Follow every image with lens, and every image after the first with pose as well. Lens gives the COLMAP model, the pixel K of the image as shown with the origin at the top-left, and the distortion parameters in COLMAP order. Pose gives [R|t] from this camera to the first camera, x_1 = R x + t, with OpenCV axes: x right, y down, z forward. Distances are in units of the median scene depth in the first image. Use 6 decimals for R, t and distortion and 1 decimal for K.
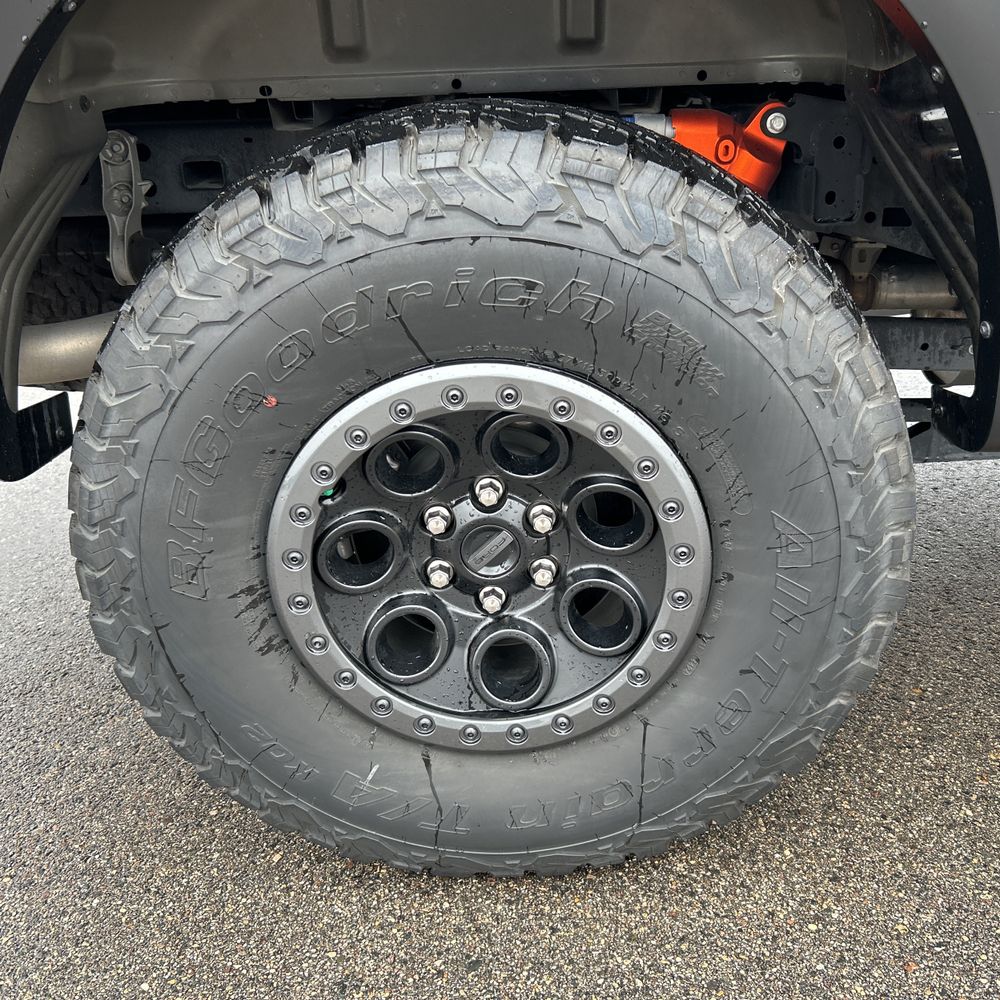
lens RADIAL K [[1008.4, 0, 500.0], [0, 1008.4, 500.0], [0, 0, 1]] dist [0.110584, -0.227526]
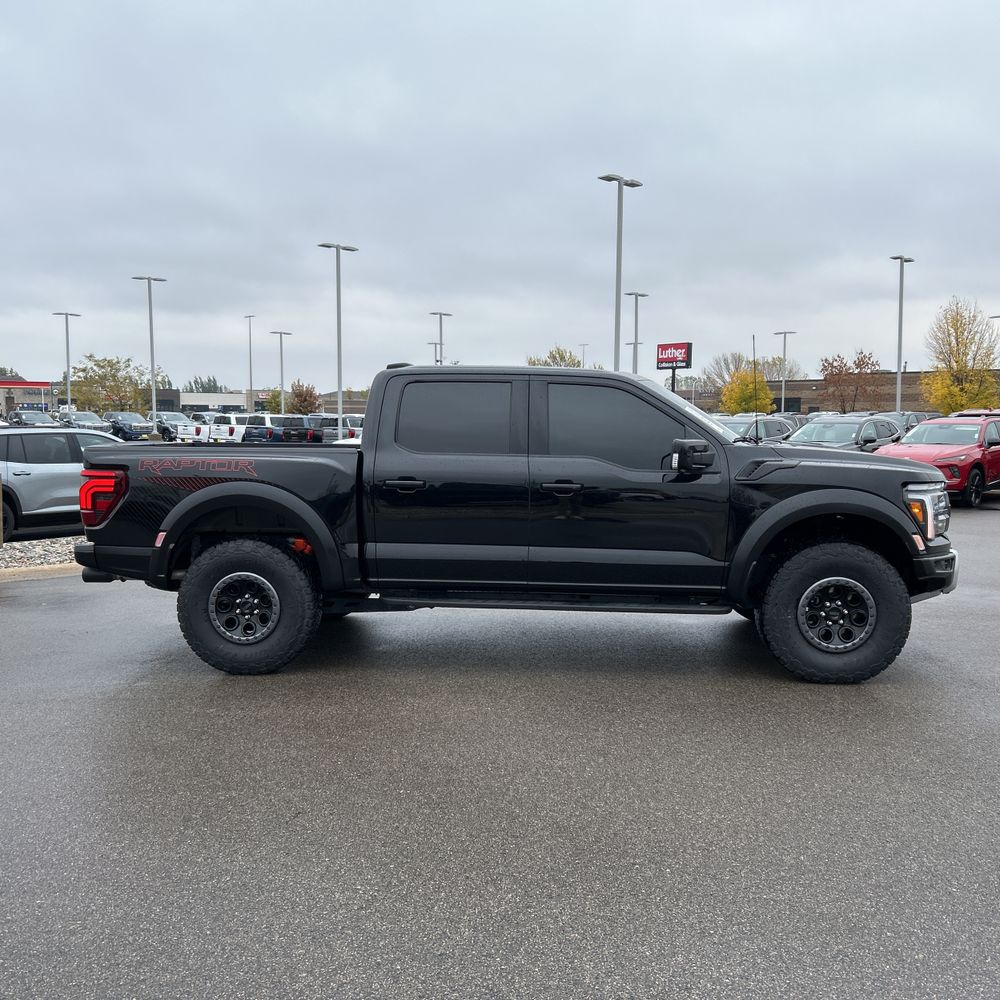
lens RADIAL K [[1010.5, 0, 497.1], [0, 1010.5, 493.7], [0, 0, 1]] dist [0.118700, -0.240639]
pose [[0.997242, 0.044356, -0.059505, 1.868812], [-0.062869, 0.930961, -0.359665, 1.561959], [0.039444, 0.362414, 0.931182, -4.960359]]
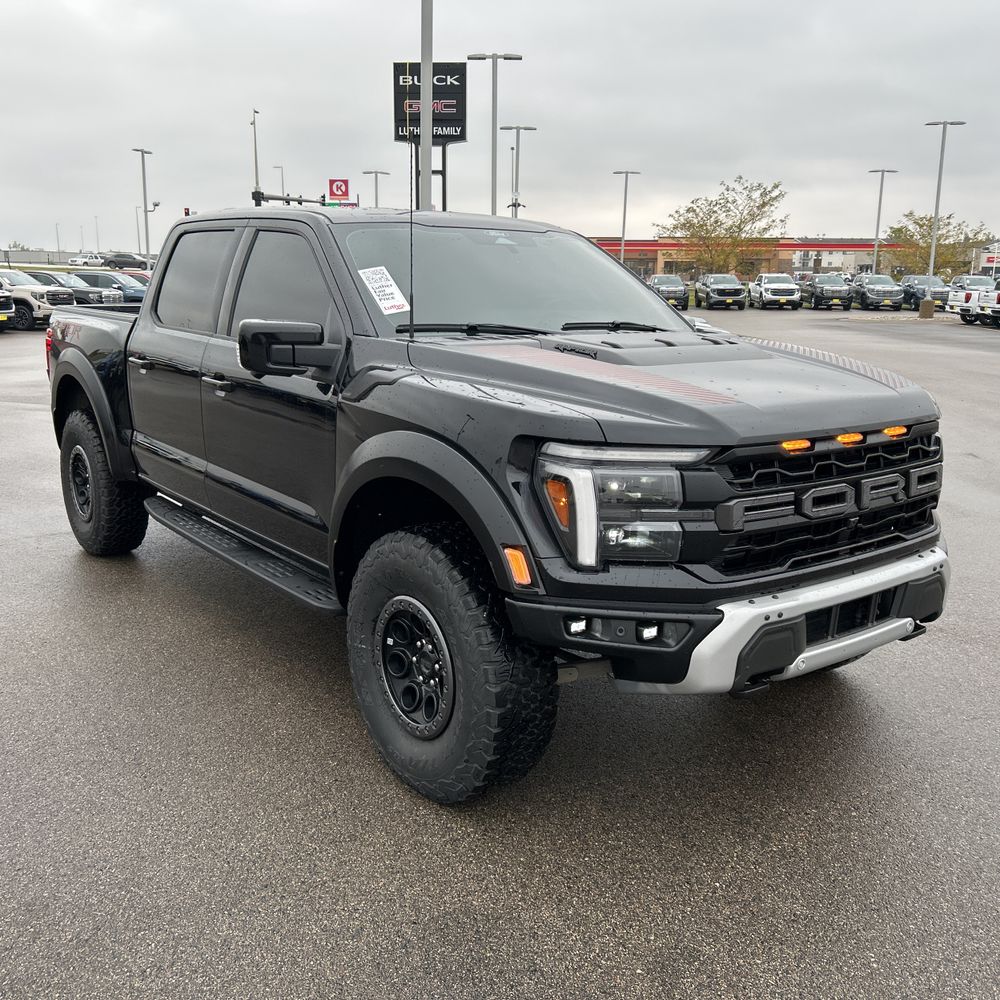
lens RADIAL K [[1010.5, 0, 497.1], [0, 1010.5, 493.7], [0, 0, 1]] dist [0.118700, -0.240639]
pose [[0.611136, 0.211354, -0.762786, 6.087655], [-0.373895, 0.926481, -0.042850, -0.562552], [0.697650, 0.311389, 0.645230, -1.005211]]
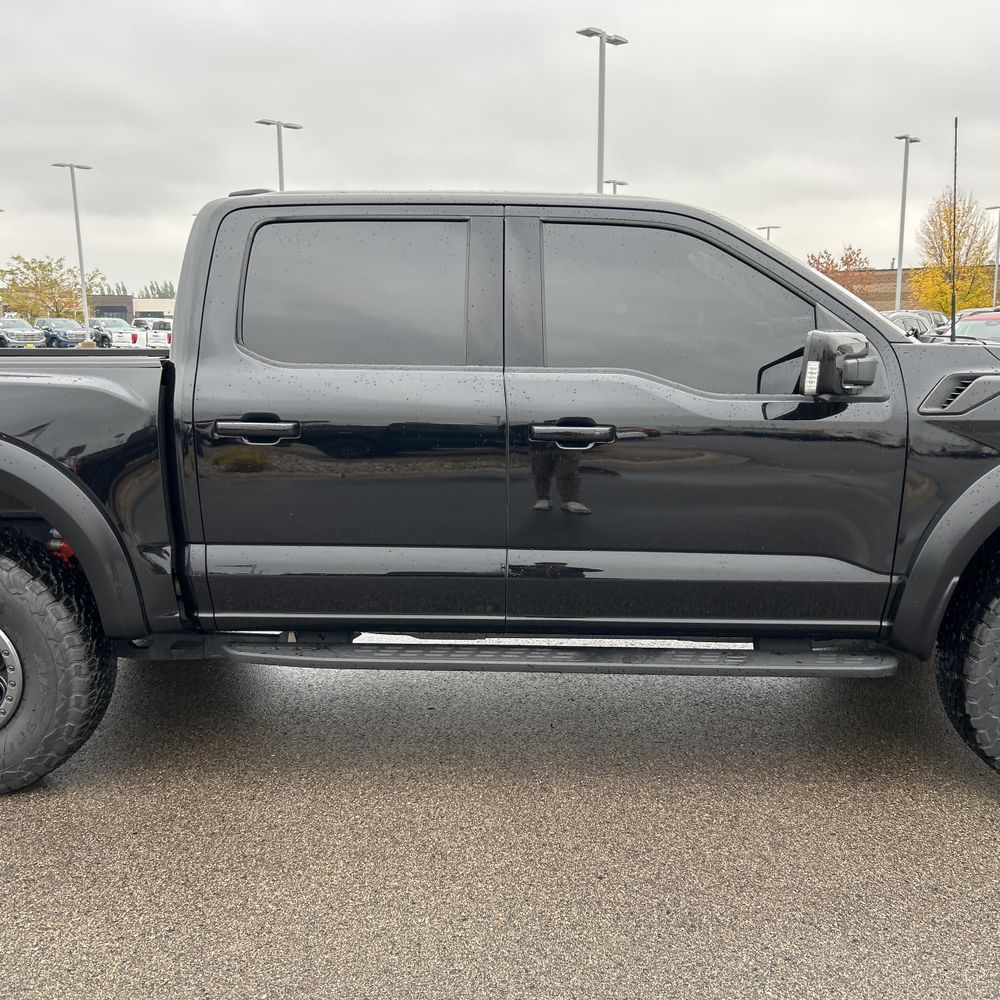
lens RADIAL K [[998.5, 0, 493.5], [0, 998.5, 509.1], [0, 0, 1]] dist [0.114903, -0.217420]
pose [[0.998885, 0.037230, -0.029045, 1.750471], [-0.043496, 0.964868, -0.259110, 0.298767], [0.018378, 0.260085, 0.965411, -2.084979]]
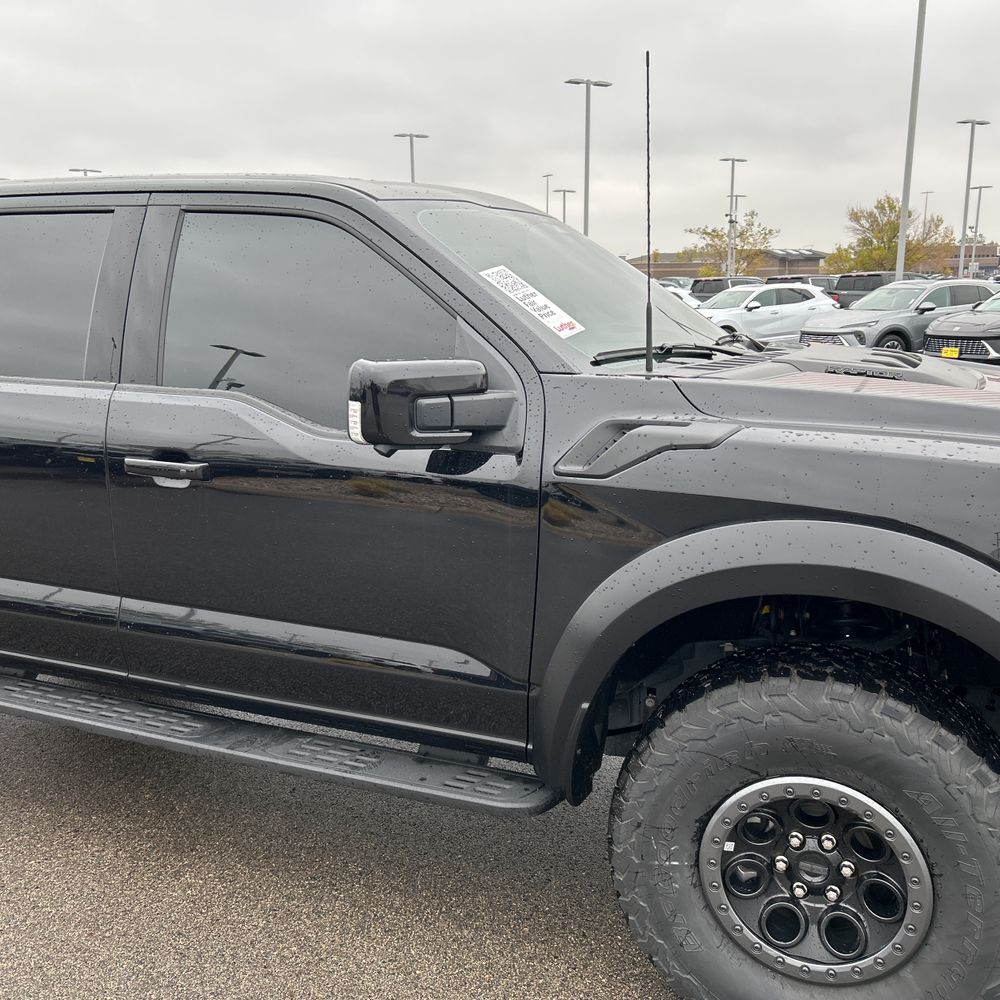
lens RADIAL K [[1005.7, 0, 502.6], [0, 1005.7, 502.2], [0, 0, 1]] dist [0.024021, -0.008544]
pose [[0.928184, 0.110639, -0.355295, 3.627308], [-0.186209, 0.964736, -0.186041, -0.335523], [0.322182, 0.238839, 0.916054, -1.225806]]
